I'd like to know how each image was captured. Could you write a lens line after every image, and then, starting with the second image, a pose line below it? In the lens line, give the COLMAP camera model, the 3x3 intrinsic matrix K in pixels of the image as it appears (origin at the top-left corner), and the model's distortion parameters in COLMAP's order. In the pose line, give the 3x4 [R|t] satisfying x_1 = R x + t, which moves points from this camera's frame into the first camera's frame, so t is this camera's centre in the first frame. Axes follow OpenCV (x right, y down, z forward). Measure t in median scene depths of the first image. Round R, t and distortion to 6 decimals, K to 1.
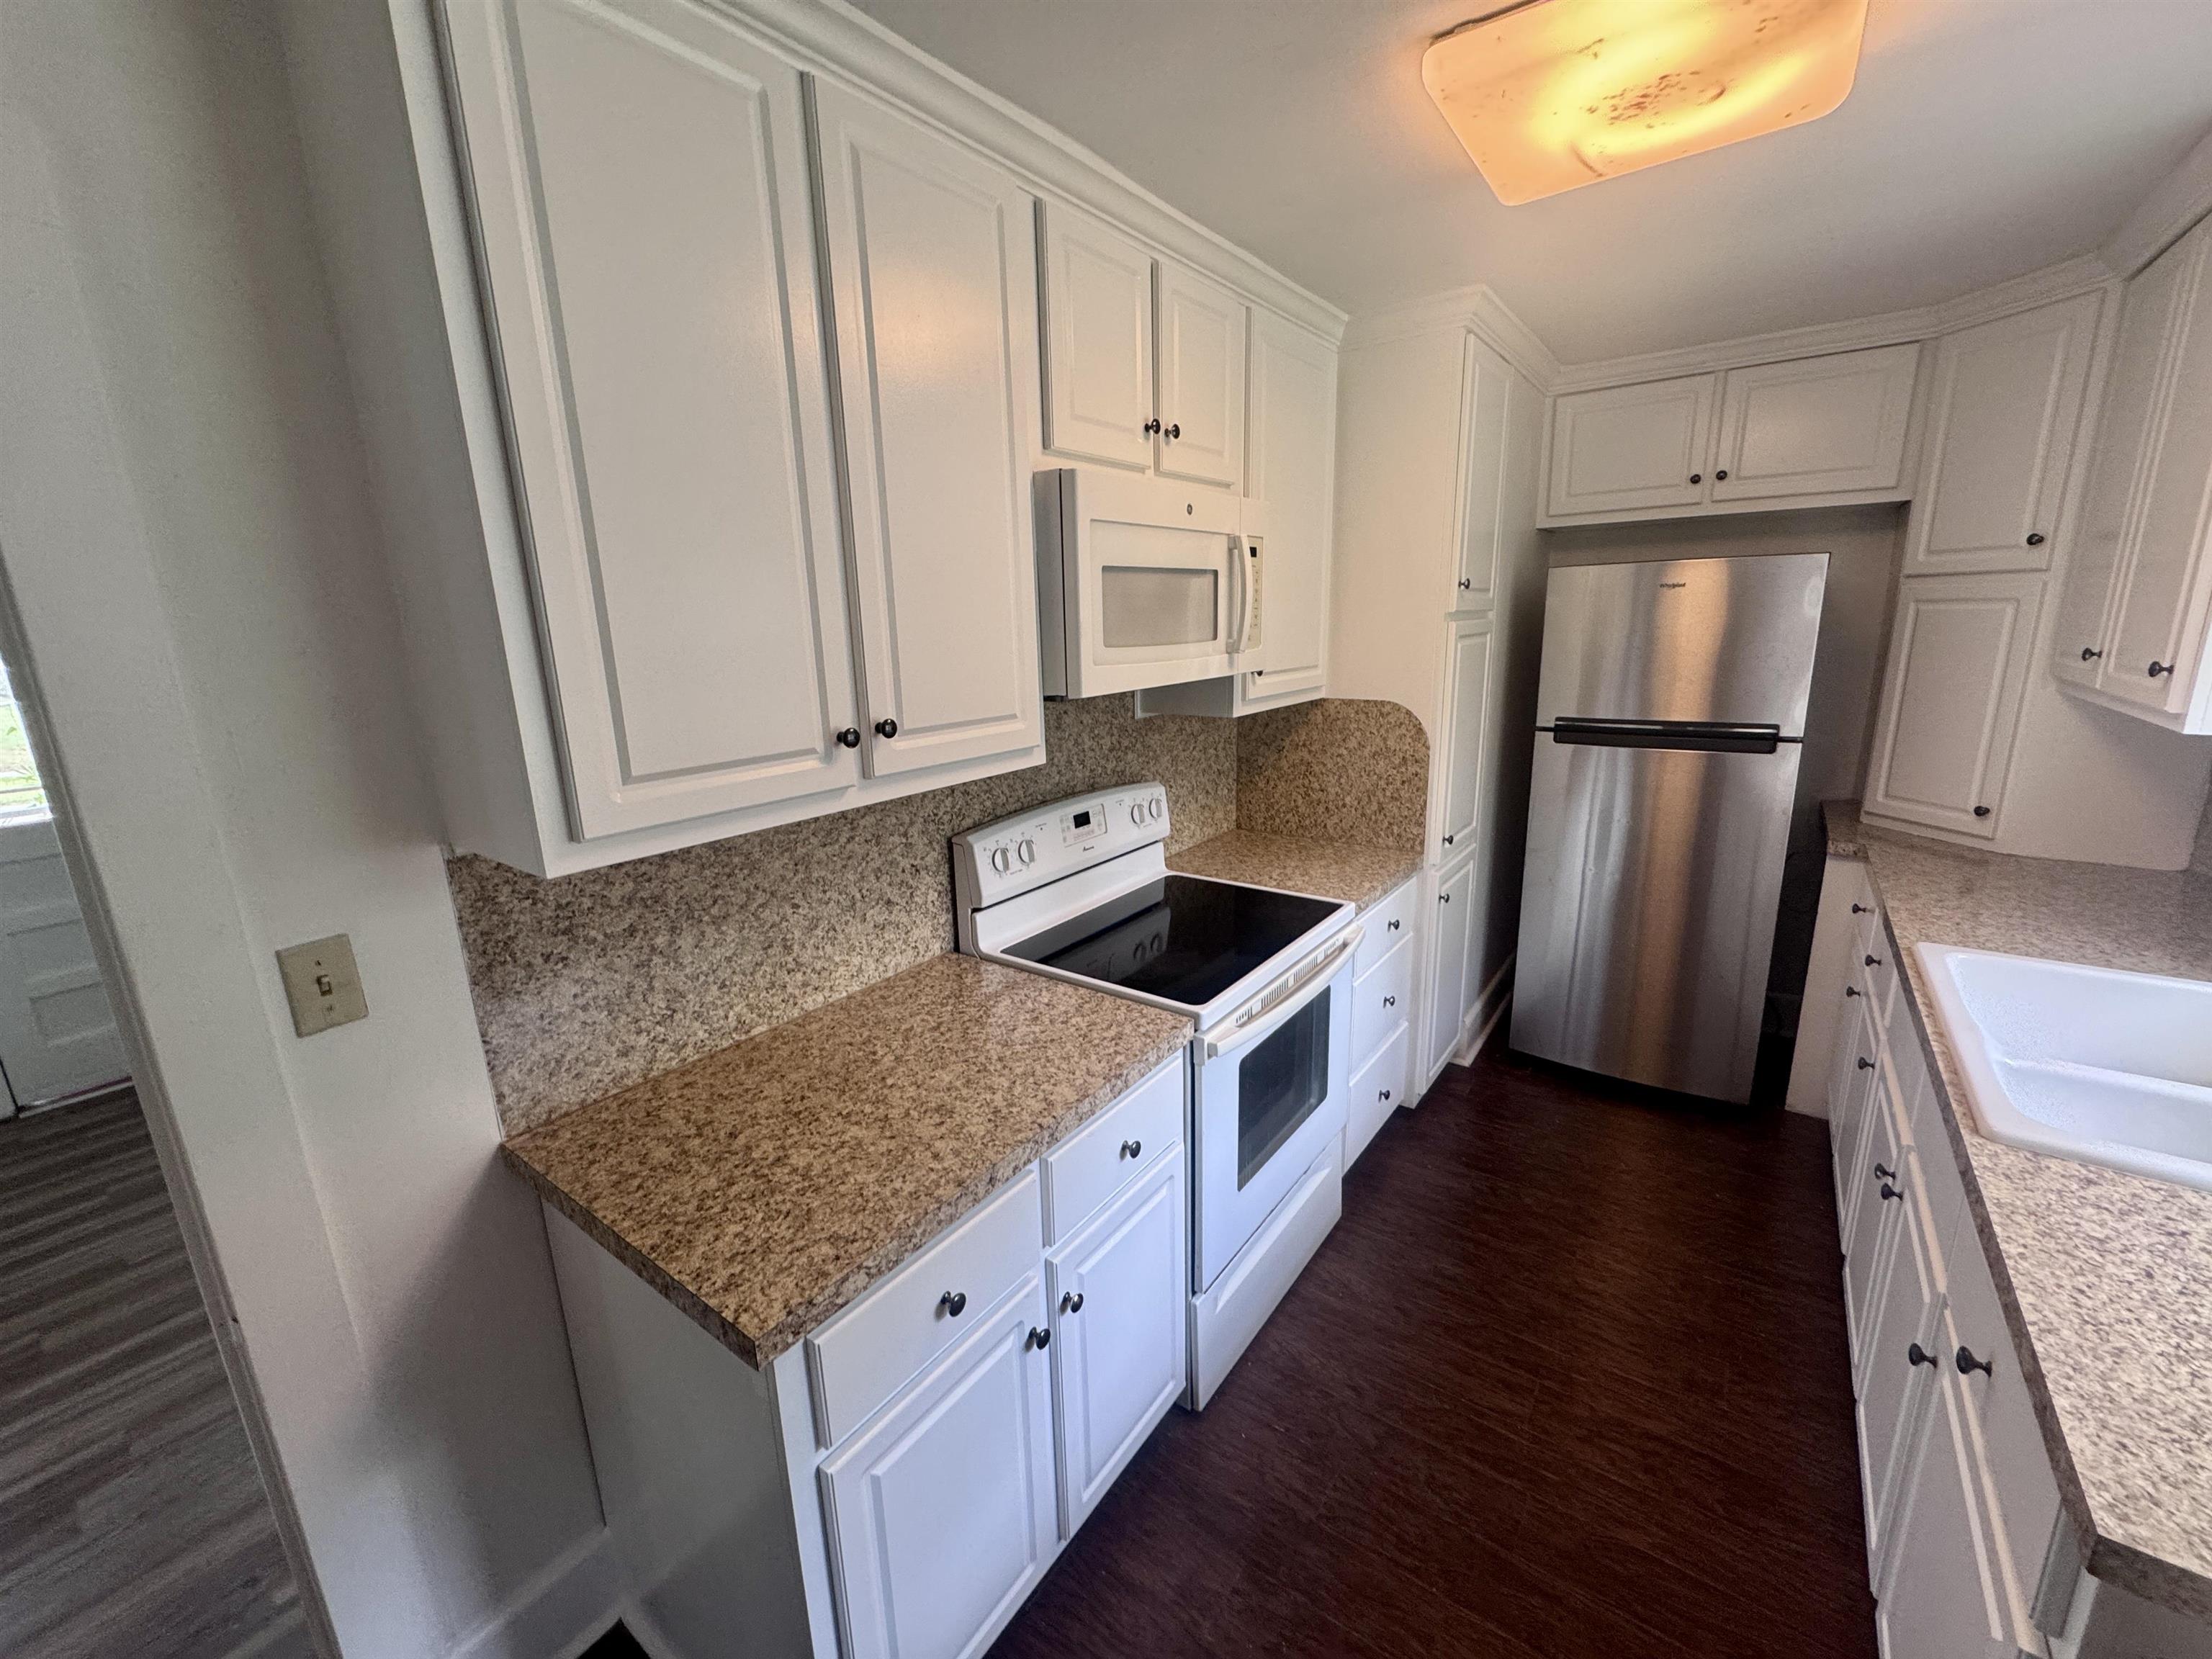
lens RADIAL K [[886.2, 0, 1119.1], [0, 886.2, 831.5], [0, 0, 1]] dist [-0.004536, 0.001055]
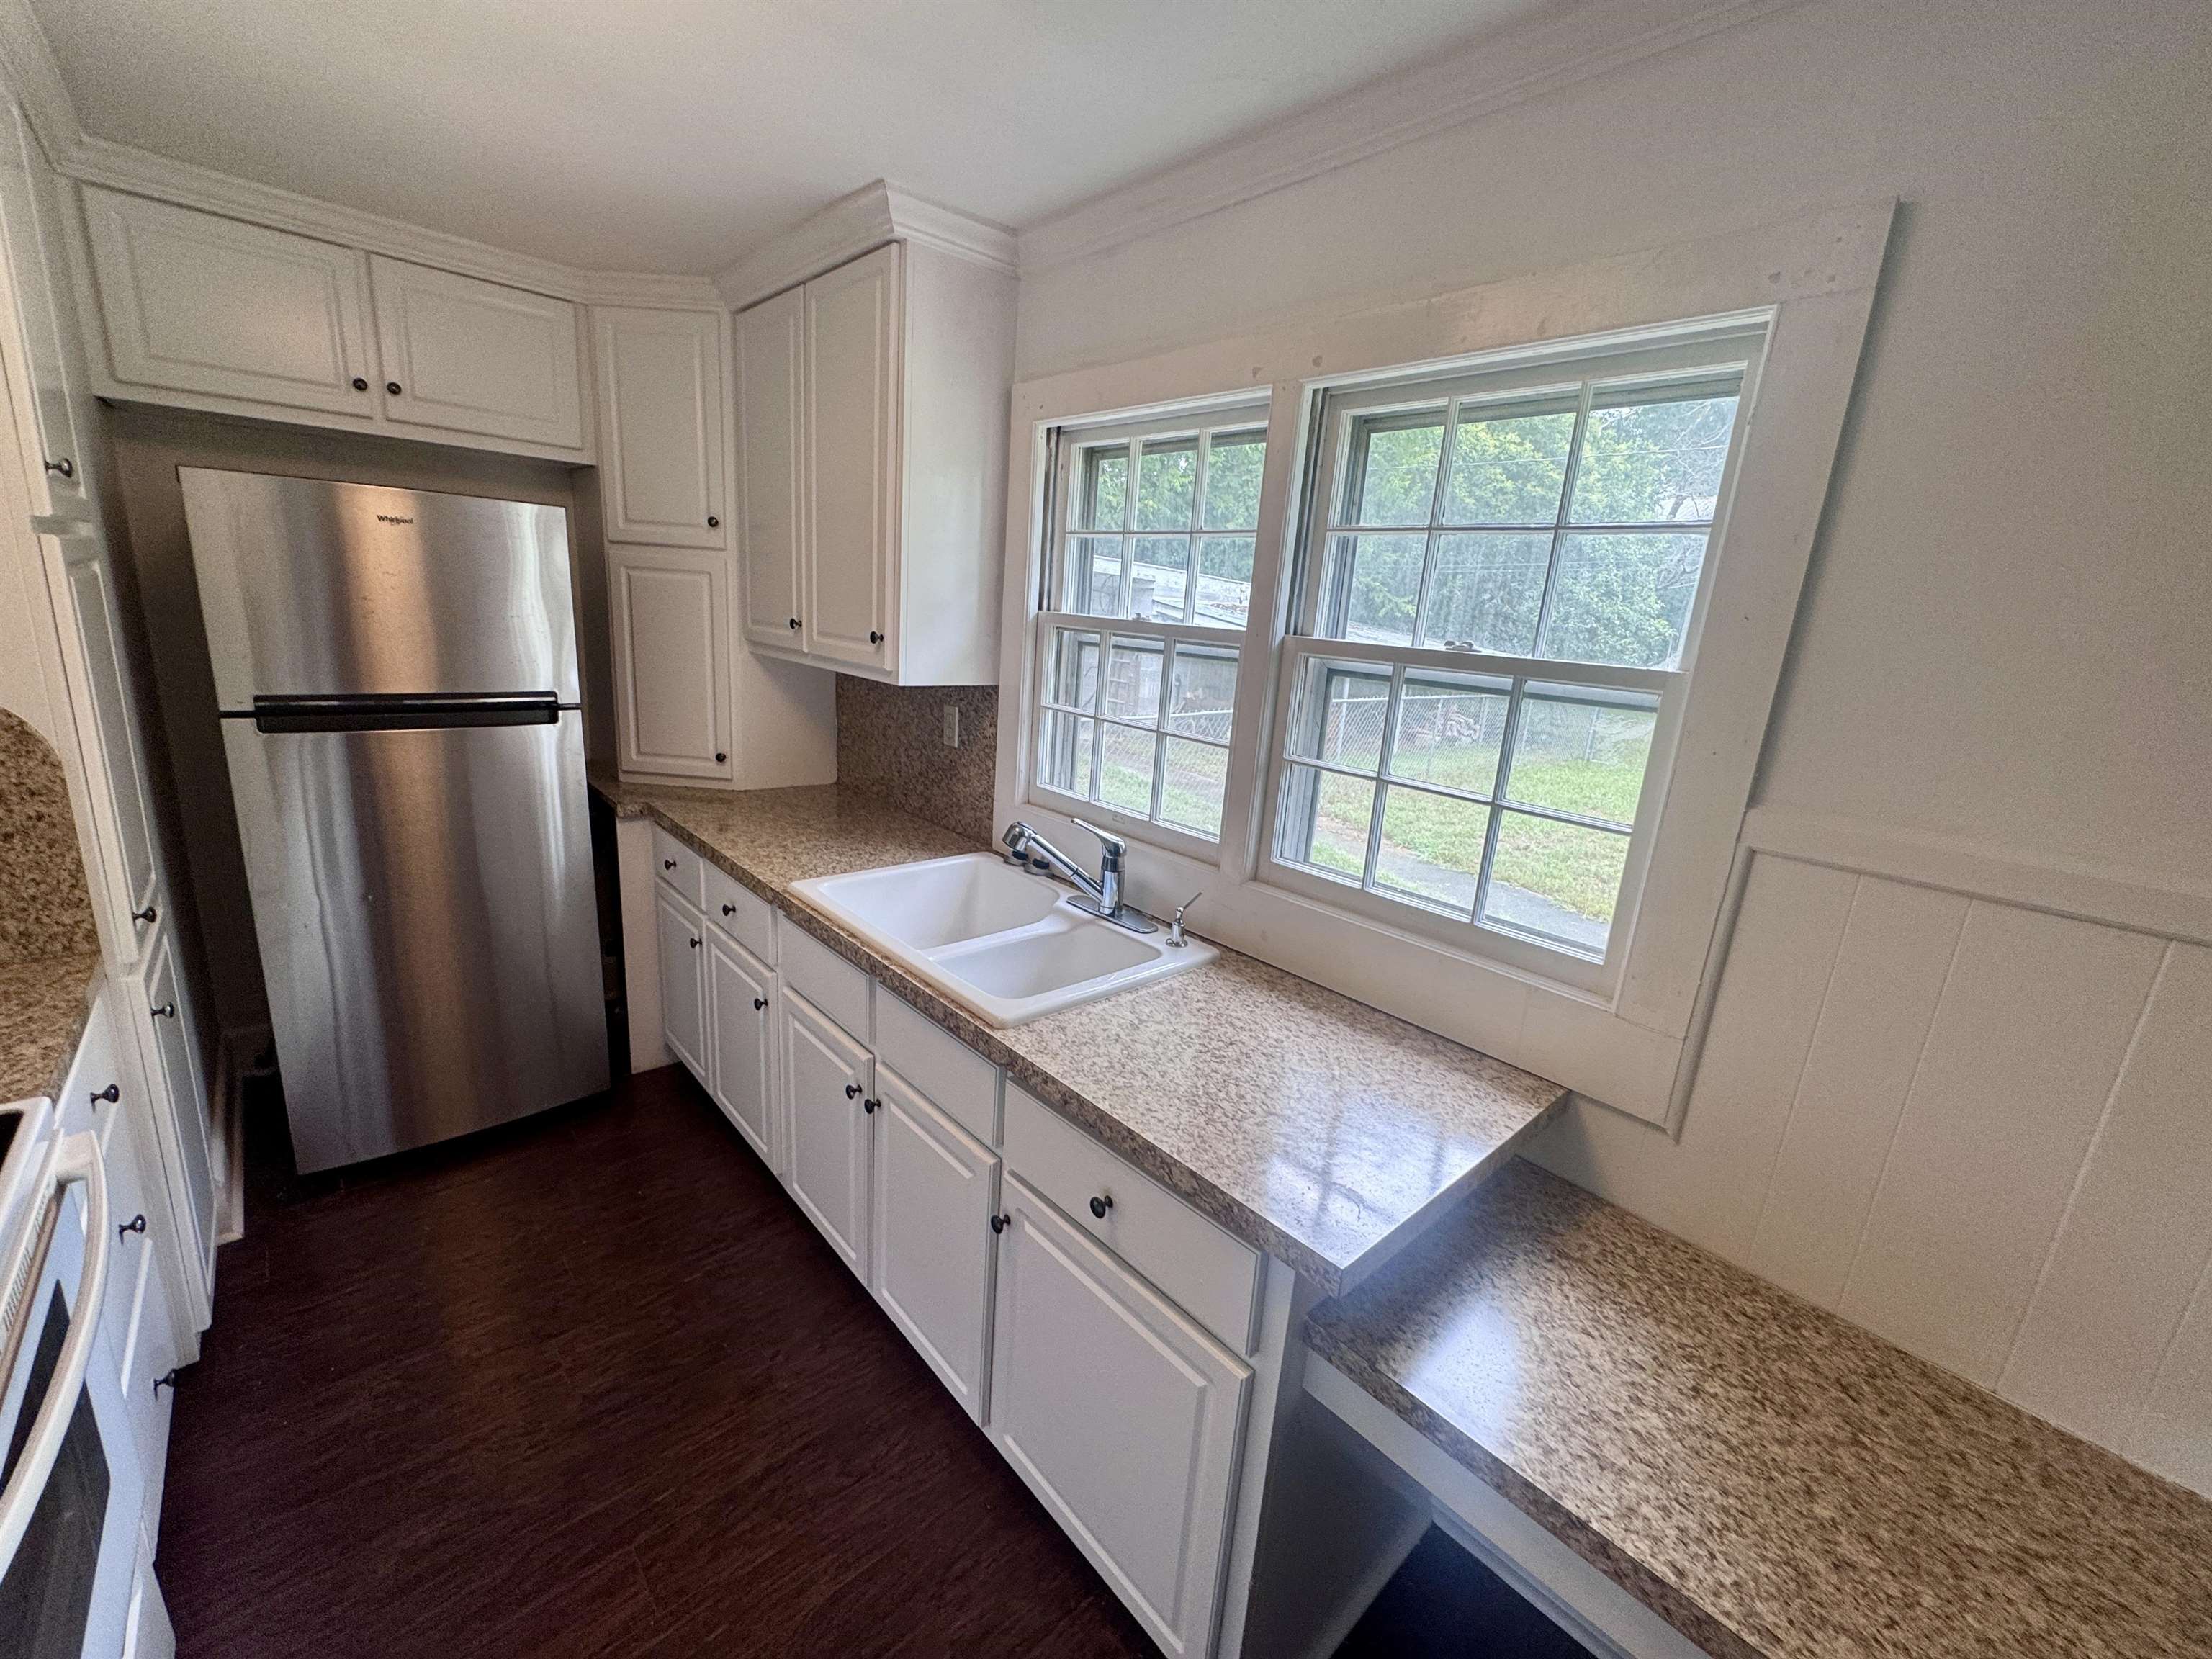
lens RADIAL K [[886.2, 0, 1095.2], [0, 886.2, 826.4], [0, 0, 1]] dist [-0.004536, 0.001055]
pose [[0.208292, -0.196795, 0.958064, -0.046424], [0.156802, 0.973597, 0.165895, -0.047013], [-0.965416, 0.115672, 0.233650, 0.249560]]
